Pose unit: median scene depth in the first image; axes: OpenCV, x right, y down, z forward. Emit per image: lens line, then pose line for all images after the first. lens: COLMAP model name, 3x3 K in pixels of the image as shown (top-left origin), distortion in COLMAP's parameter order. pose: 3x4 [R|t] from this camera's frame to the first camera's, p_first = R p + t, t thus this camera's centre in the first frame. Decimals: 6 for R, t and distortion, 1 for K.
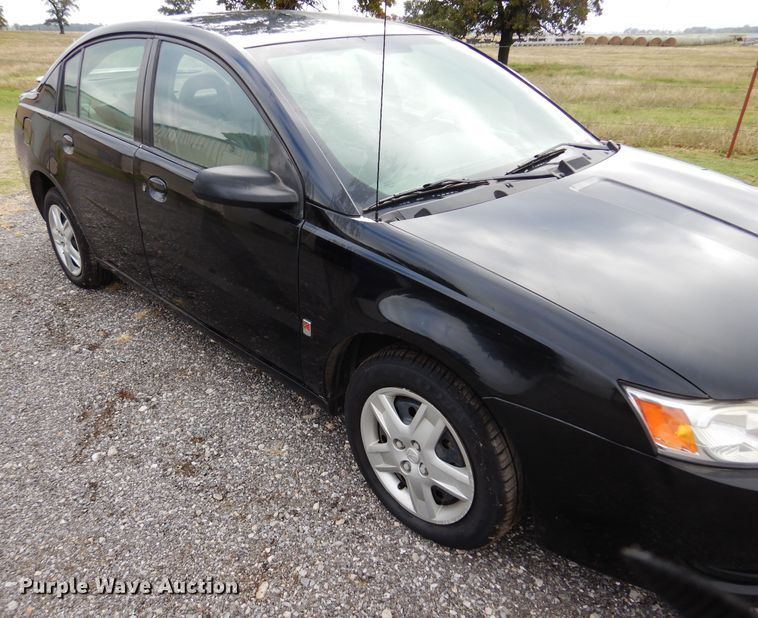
lens RADIAL K [[532.9, 0, 319.1], [0, 532.9, 310.0], [0, 0, 1]] dist [0.008468, 0.001736]
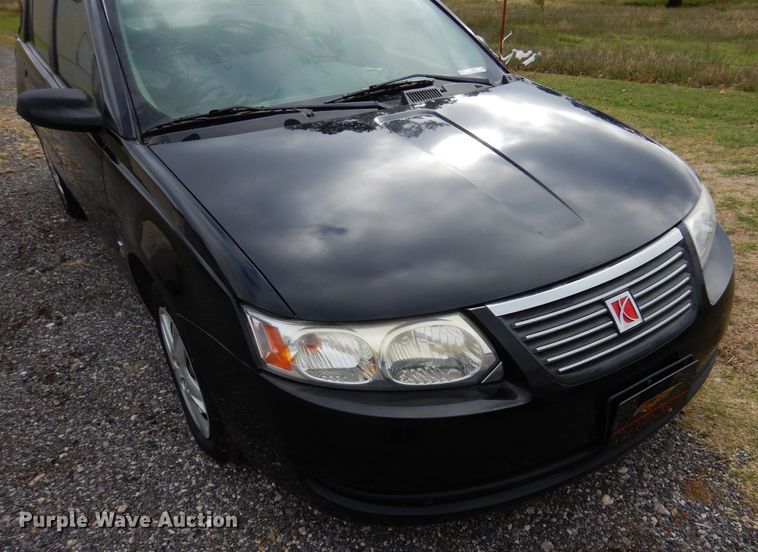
lens RADIAL K [[552.9, 0, 380.0], [0, 552.9, 302.8], [0, 0, 1]] dist [0.006140, 0.003825]
pose [[0.990659, 0.060687, -0.122112, 0.602227], [-0.052067, 0.996002, 0.072588, 0.032569], [0.126029, -0.065552, 0.989858, -0.021769]]
